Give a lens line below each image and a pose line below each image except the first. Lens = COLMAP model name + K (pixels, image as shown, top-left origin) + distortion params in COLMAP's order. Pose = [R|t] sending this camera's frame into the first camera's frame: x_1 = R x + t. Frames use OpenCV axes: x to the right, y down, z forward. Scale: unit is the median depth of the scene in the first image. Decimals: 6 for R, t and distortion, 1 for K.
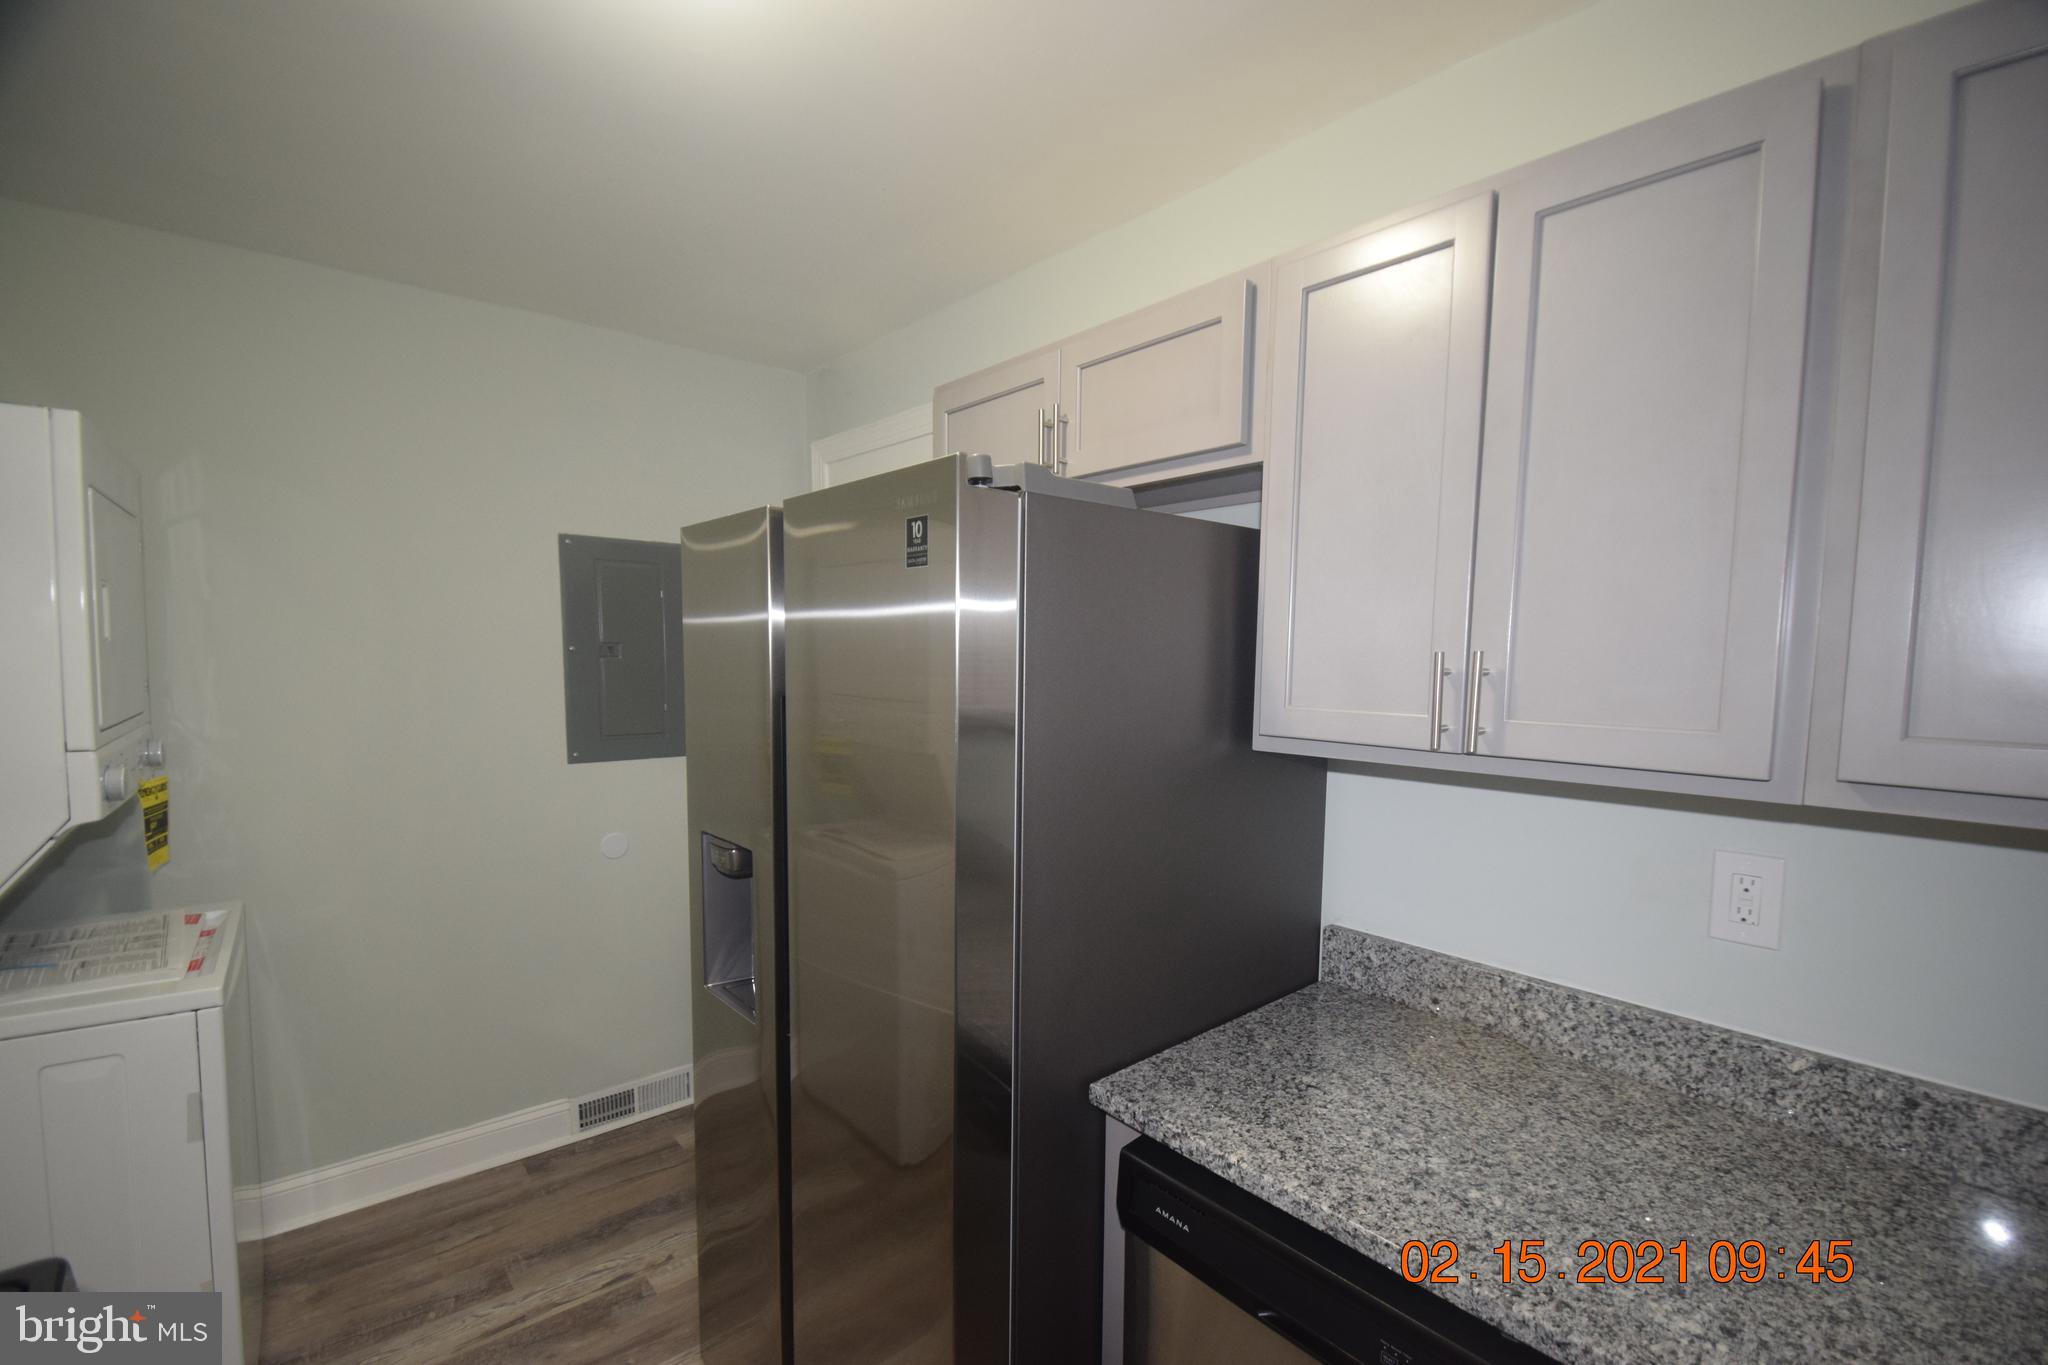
lens RADIAL K [[897.0, 0, 1037.5], [0, 897.0, 730.9], [0, 0, 1]] dist [0.017407, -0.019617]
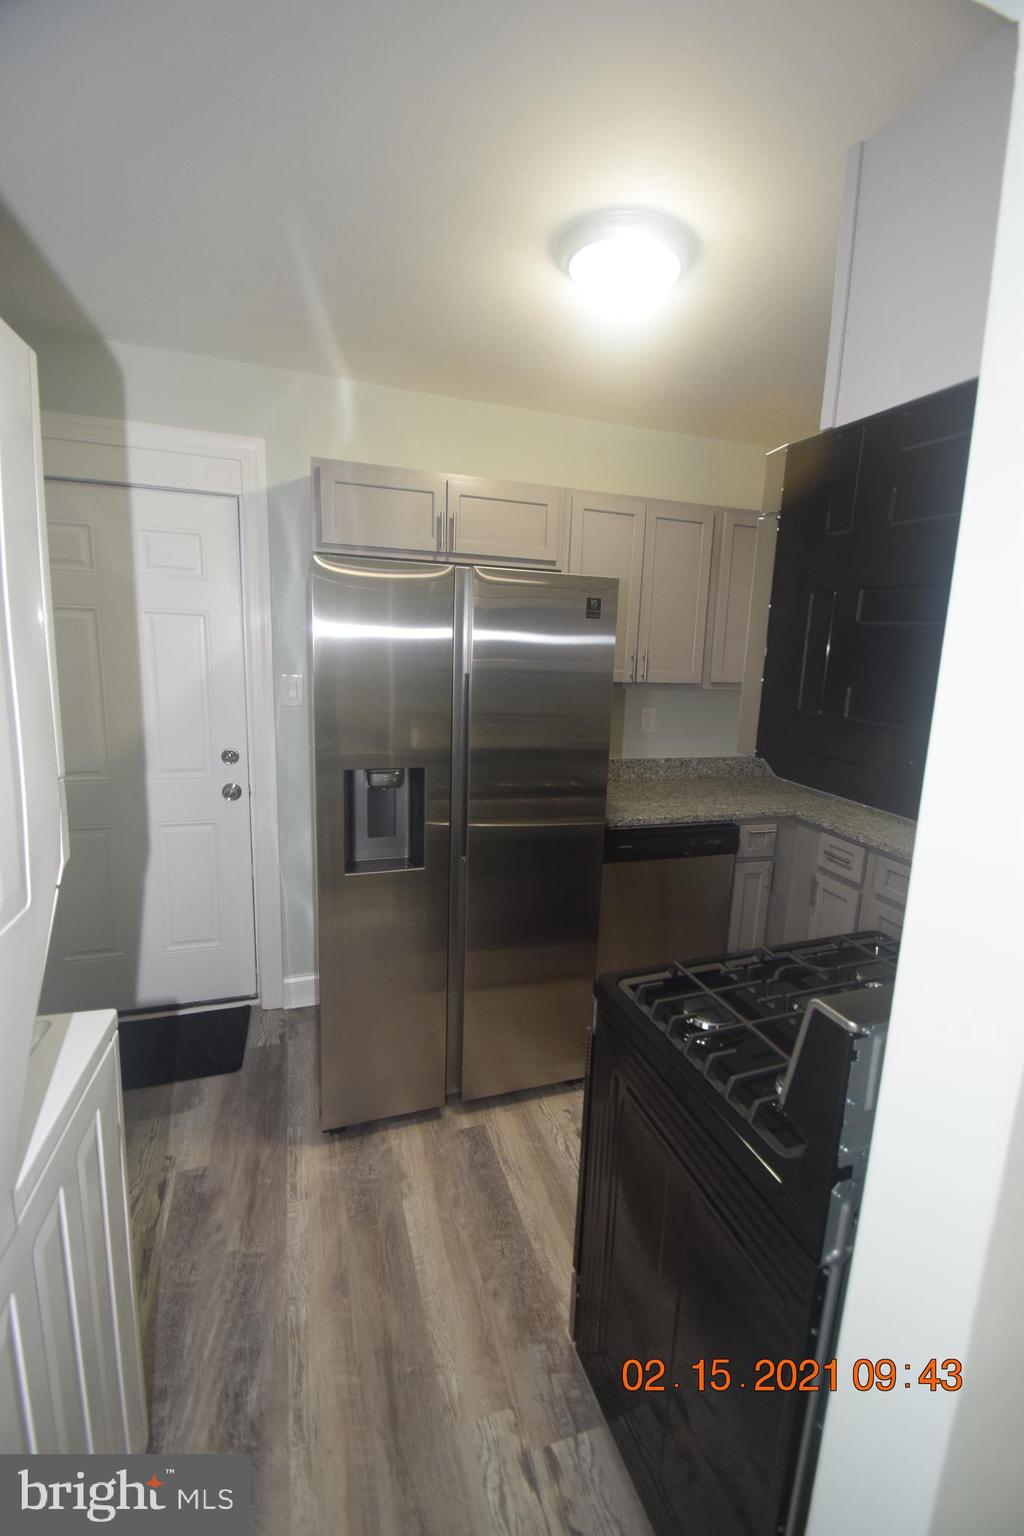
lens RADIAL K [[674.2, 0, 545.0], [0, 674.2, 759.5], [0, 0, 1]] dist [0.003791, -0.012095]
pose [[0.356576, -0.161191, 0.920256, -1.775546], [0.045501, 0.986831, 0.155222, -0.087219], [-0.933158, -0.013476, 0.359215, 0.422604]]
